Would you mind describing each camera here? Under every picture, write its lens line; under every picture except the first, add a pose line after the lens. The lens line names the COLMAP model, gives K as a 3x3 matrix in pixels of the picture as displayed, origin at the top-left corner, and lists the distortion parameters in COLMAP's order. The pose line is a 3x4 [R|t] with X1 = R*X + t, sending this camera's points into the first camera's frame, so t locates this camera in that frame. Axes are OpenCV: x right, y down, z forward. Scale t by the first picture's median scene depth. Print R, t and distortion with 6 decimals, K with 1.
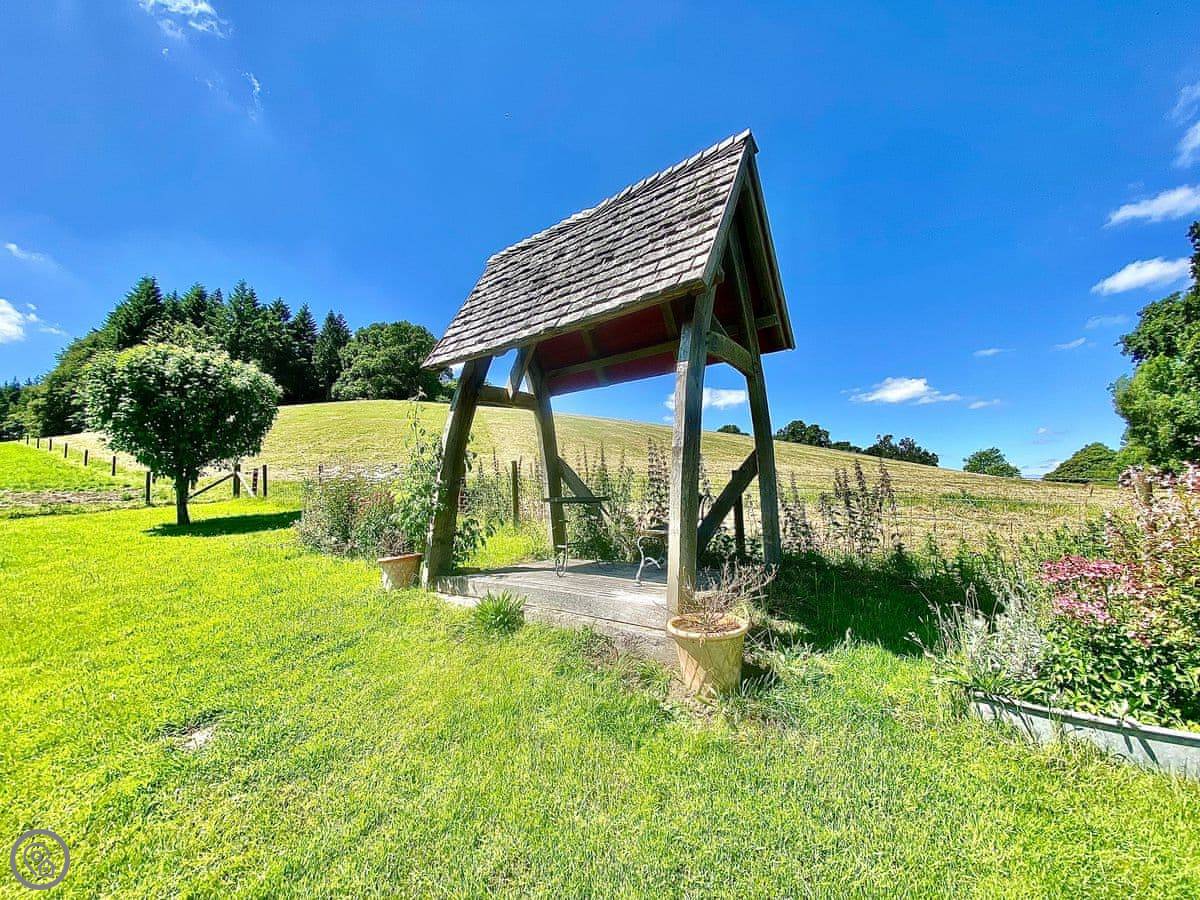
lens RADIAL K [[489.1, 0, 597.0], [0, 489.1, 452.0], [0, 0, 1]] dist [0.016540, -0.017713]
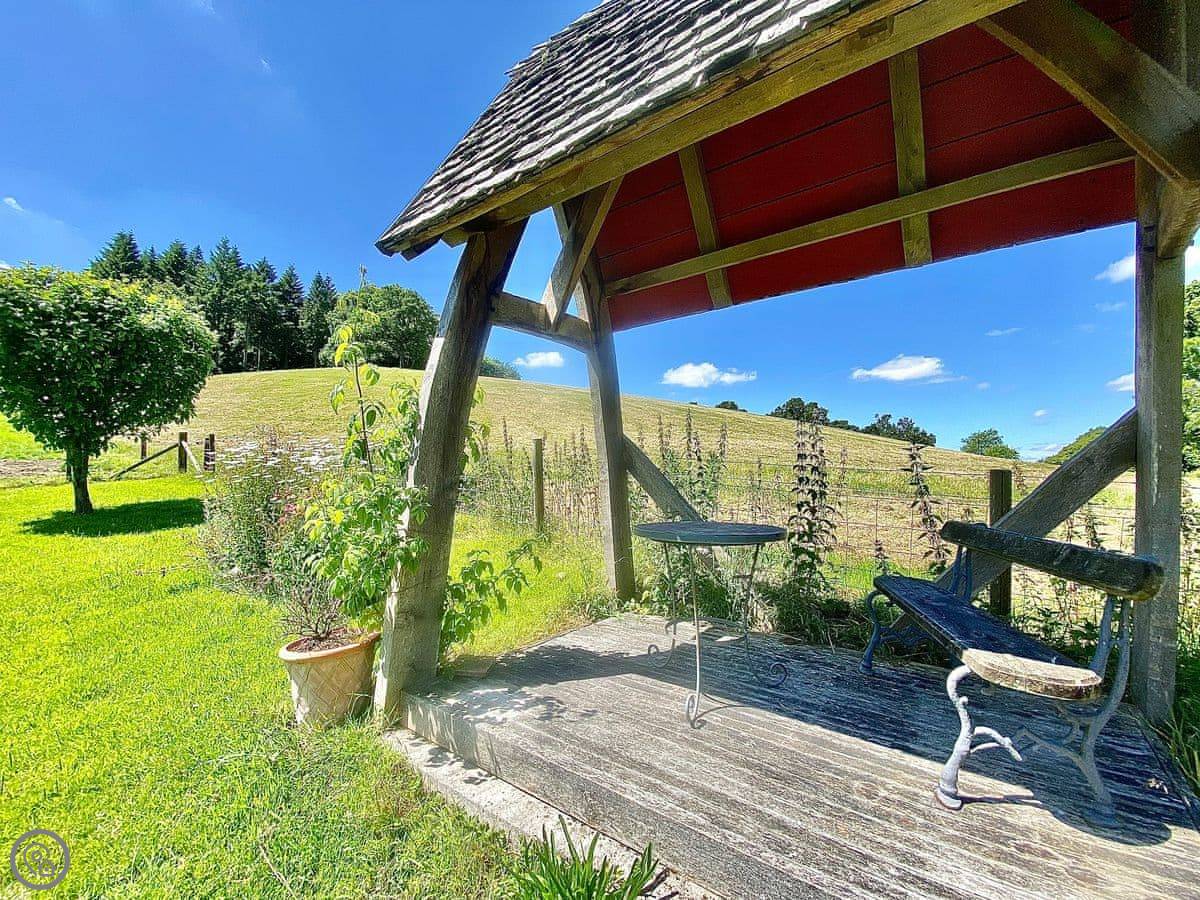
lens RADIAL K [[489.1, 0, 597.0], [0, 489.1, 452.0], [0, 0, 1]] dist [0.016540, -0.017713]
pose [[0.999716, 0.019161, 0.014187, -0.055098], [-0.019896, 0.998367, 0.053548, -0.000268], [-0.013138, -0.053815, 0.998464, 0.191447]]
